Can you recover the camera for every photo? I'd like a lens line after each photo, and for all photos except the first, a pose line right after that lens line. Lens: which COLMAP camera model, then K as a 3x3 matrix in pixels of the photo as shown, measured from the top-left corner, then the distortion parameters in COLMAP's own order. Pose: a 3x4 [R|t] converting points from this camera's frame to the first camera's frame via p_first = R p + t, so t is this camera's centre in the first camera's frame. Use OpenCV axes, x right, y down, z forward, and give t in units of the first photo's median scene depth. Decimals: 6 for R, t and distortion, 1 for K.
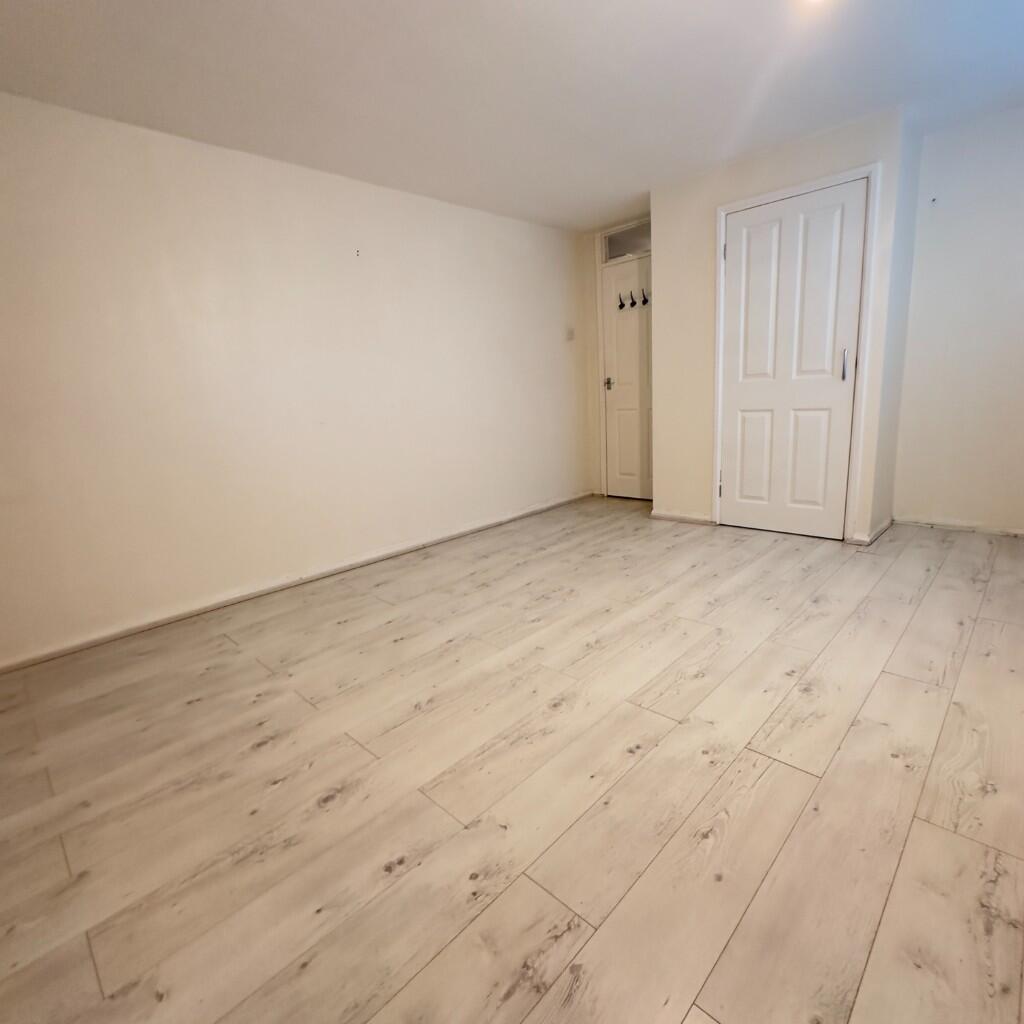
lens RADIAL K [[543.0, 0, 513.0], [0, 543.0, 510.8], [0, 0, 1]] dist [-0.002357, 0.000252]
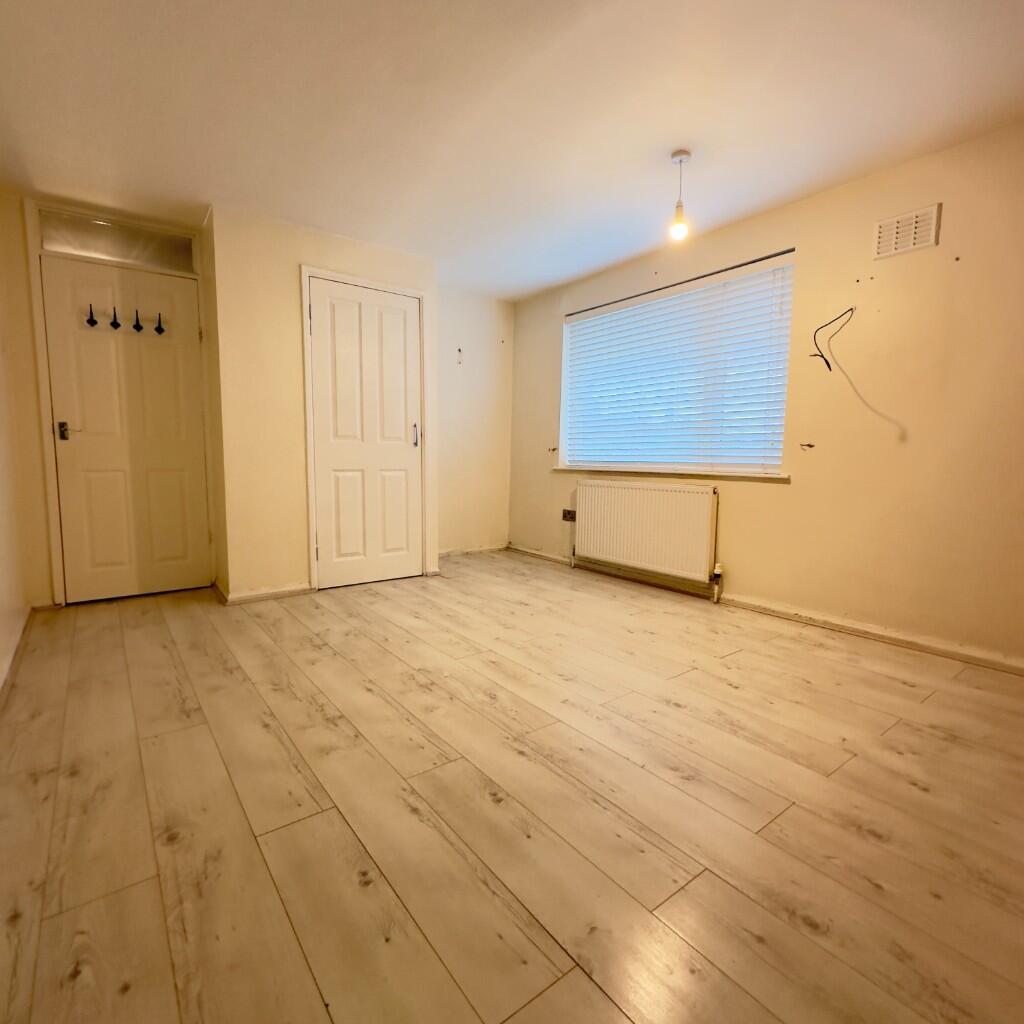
lens RADIAL K [[543.0, 0, 511.2], [0, 543.0, 512.8], [0, 0, 1]] dist [-0.002357, 0.000252]
pose [[0.146154, -0.042550, 0.988346, -0.675758], [0.196340, 0.980447, 0.013176, -0.071617], [-0.969582, 0.192126, 0.151650, 0.693543]]
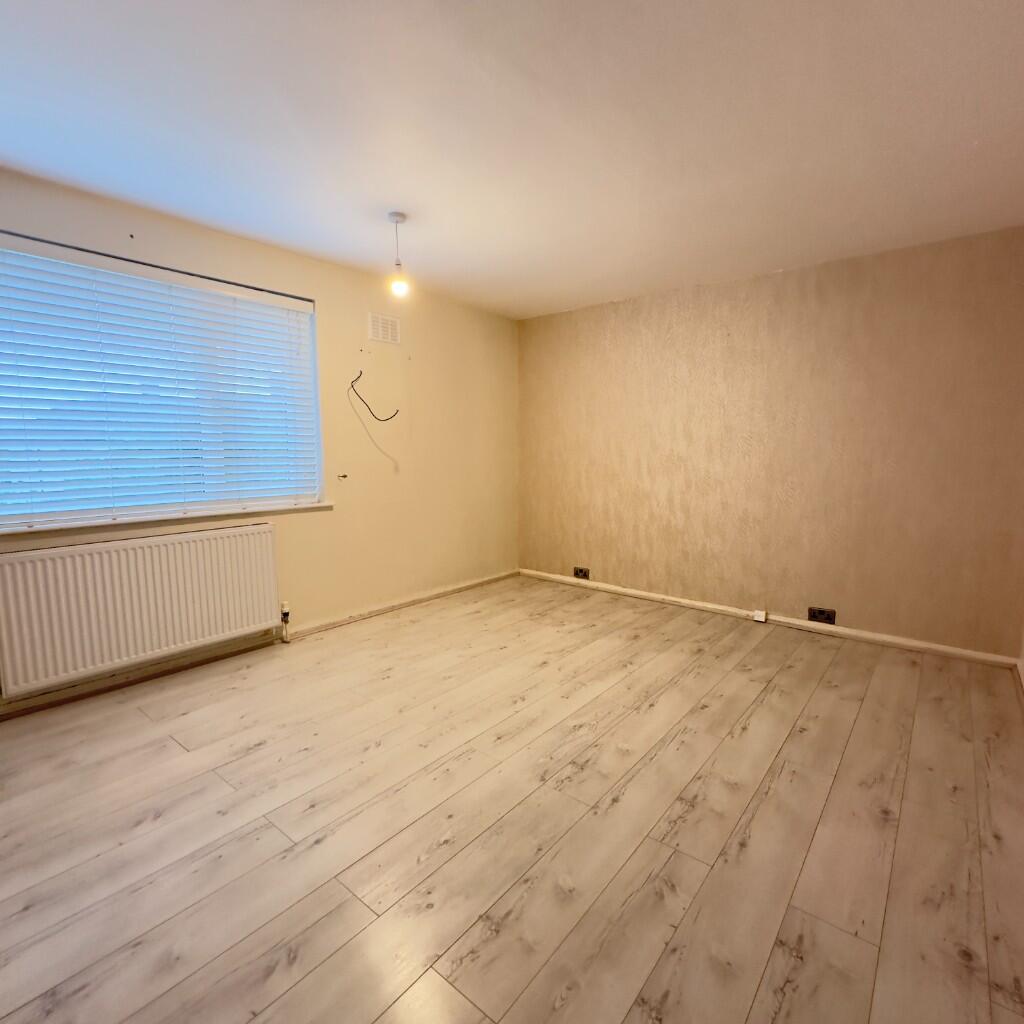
lens RADIAL K [[543.0, 0, 513.4], [0, 543.0, 512.7], [0, 0, 1]] dist [-0.002357, 0.000252]
pose [[-0.993796, 0.070226, -0.086243, 0.180389], [0.037933, 0.942963, 0.330730, -0.396087], [0.104550, 0.325407, -0.939776, 1.525081]]
